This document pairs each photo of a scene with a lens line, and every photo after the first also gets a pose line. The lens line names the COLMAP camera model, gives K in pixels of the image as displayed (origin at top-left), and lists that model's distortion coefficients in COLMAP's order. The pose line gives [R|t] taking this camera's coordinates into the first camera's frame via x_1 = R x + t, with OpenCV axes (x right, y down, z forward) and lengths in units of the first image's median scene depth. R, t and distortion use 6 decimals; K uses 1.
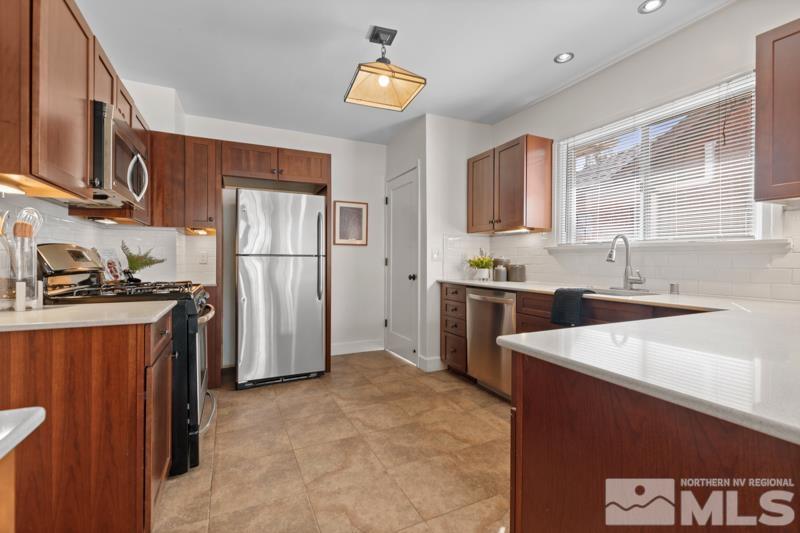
lens RADIAL K [[349.3, 0, 402.1], [0, 349.3, 263.6], [0, 0, 1]] dist [0.014276, -0.001016]
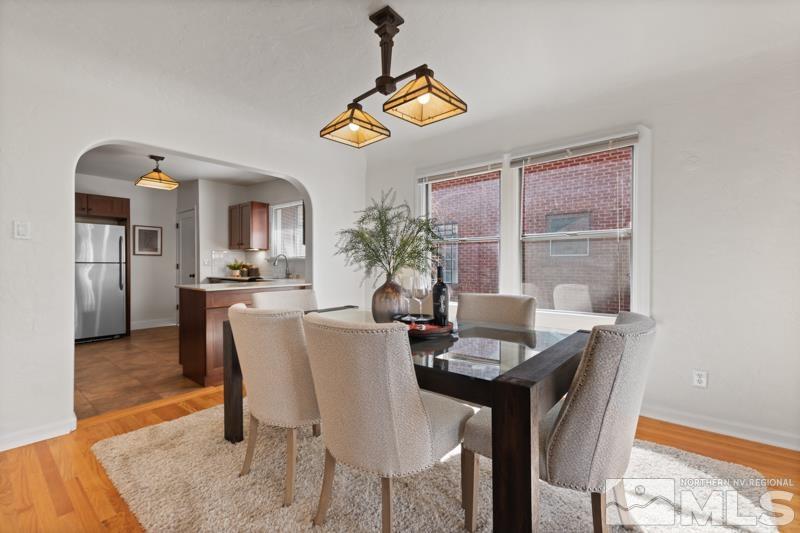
lens RADIAL K [[349.3, 0, 398.0], [0, 349.3, 269.1], [0, 0, 1]] dist [0.014276, -0.001016]
pose [[0.911069, -0.008399, 0.412169, 0.245386], [0.008500, 0.999963, 0.001588, 0.014328], [-0.412167, 0.002057, 0.911106, -0.958716]]
